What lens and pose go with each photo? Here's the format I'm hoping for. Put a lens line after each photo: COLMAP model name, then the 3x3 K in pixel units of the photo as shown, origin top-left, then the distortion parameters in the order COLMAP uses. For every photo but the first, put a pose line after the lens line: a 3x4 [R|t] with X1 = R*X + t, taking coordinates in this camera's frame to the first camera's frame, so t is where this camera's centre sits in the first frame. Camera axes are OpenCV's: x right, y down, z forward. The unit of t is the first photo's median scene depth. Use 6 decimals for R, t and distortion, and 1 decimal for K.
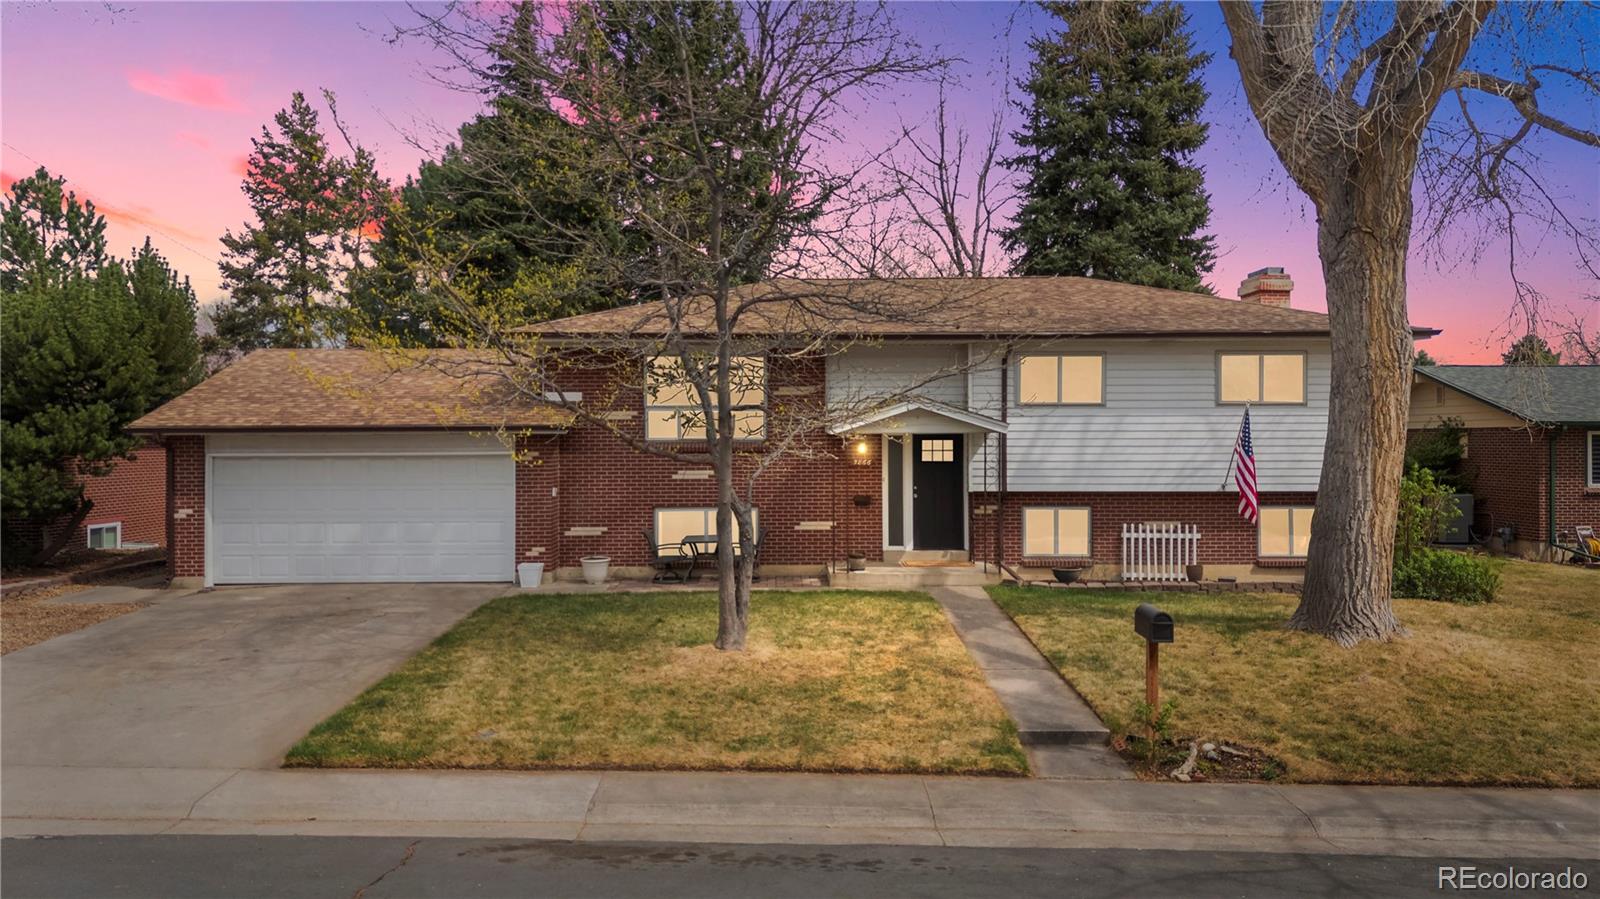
lens RADIAL K [[1207.4, 0, 766.9], [0, 1207.4, 449.9], [0, 0, 1]] dist [0.075452, -0.084516]
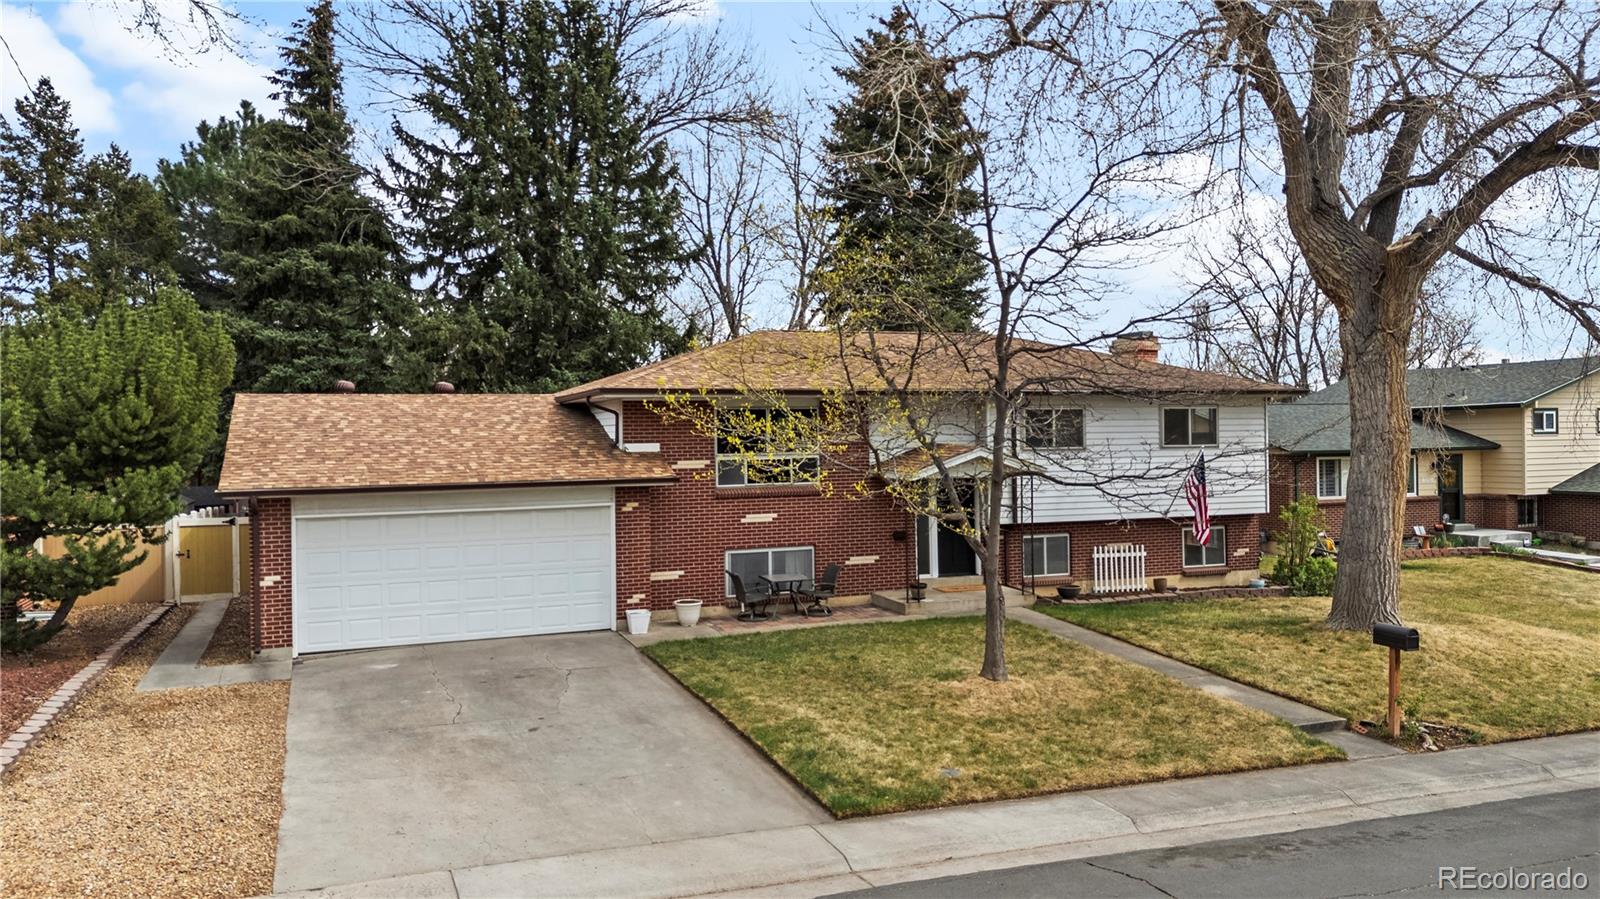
lens RADIAL K [[1207.4, 0, 766.9], [0, 1207.4, 449.9], [0, 0, 1]] dist [0.075452, -0.084516]
pose [[0.931300, -0.015088, 0.363940, -0.628571], [0.015459, 0.999879, 0.001891, -0.059752], [-0.363924, 0.003865, 0.931421, -0.010022]]
